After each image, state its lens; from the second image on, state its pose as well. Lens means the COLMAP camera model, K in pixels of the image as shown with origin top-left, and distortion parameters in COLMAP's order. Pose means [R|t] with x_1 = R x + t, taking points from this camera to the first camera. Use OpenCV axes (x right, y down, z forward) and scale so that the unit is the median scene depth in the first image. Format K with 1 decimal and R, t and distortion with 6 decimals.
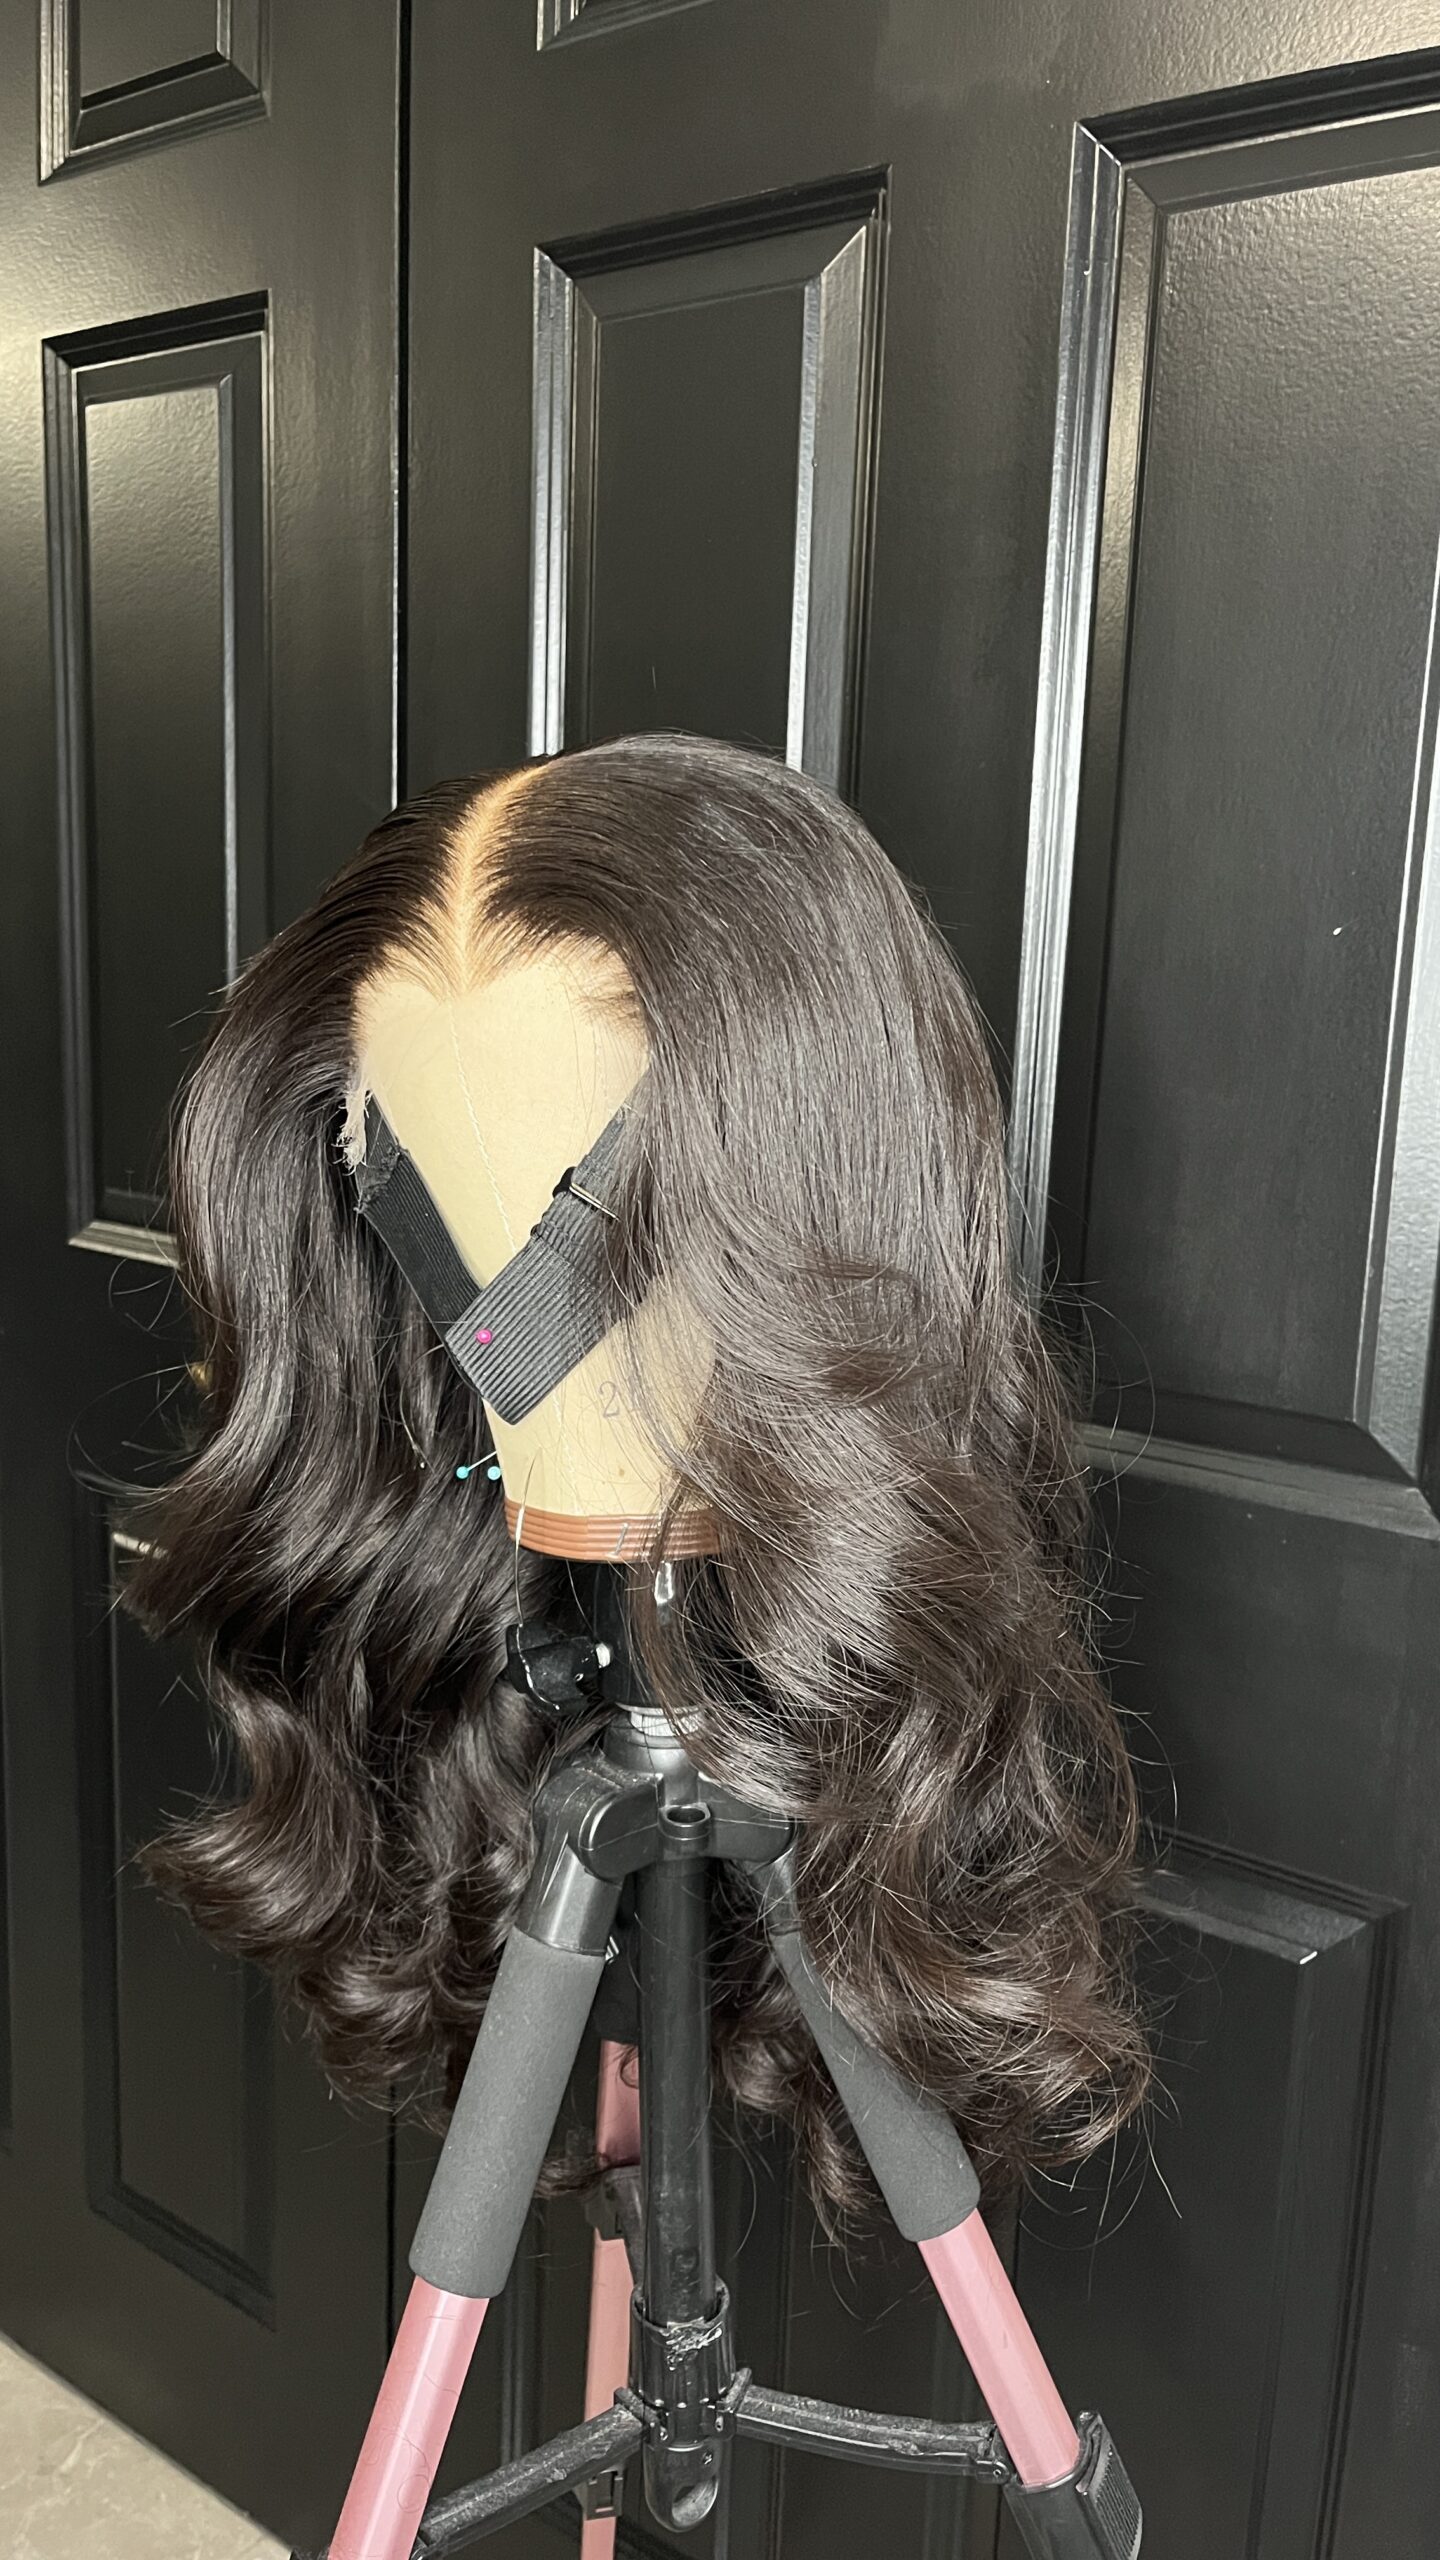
lens RADIAL K [[2112.8, 0, 603.7], [0, 2112.8, 1280.8], [0, 0, 1]] dist [0.056052, -0.070989]
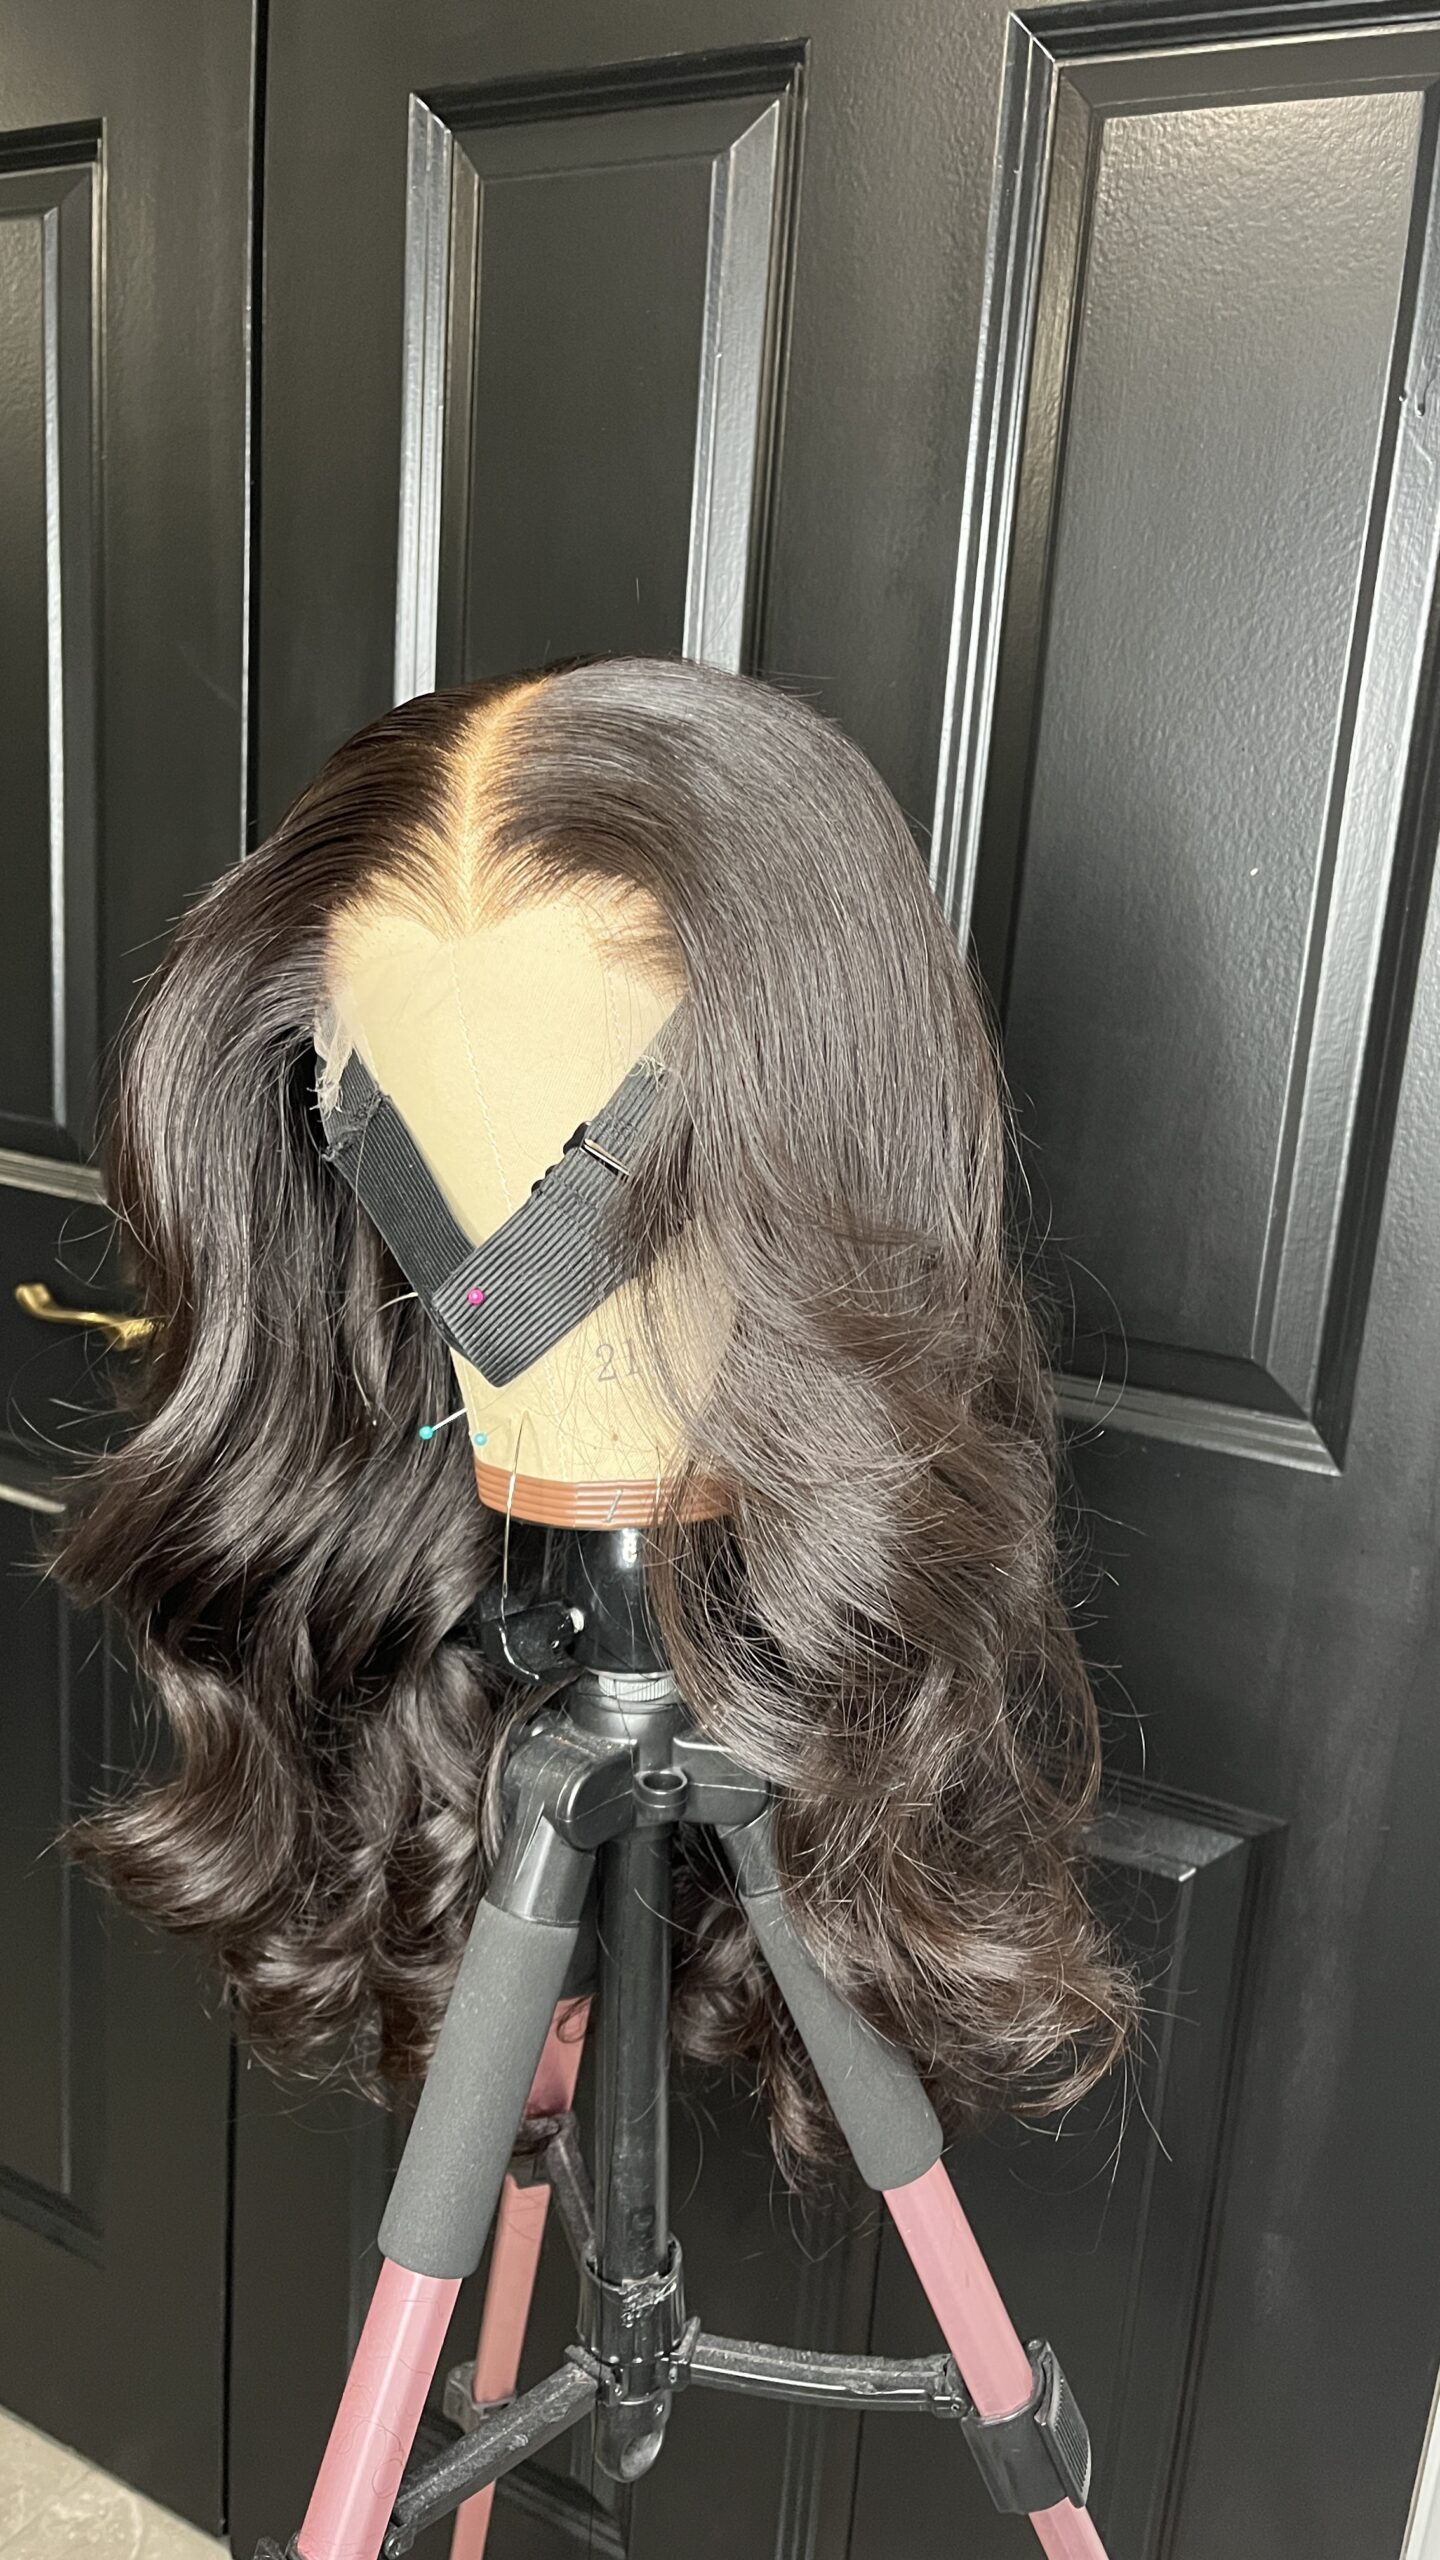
lens RADIAL K [[2111.9, 0, 637.8], [0, 2111.9, 1304.7], [0, 0, 1]] dist [0.065756, -0.101537]
pose [[0.989166, -0.000770, 0.146801, -0.109465], [-0.008602, 0.997964, 0.063194, -0.026850], [-0.146550, -0.063772, 0.987145, 0.051276]]
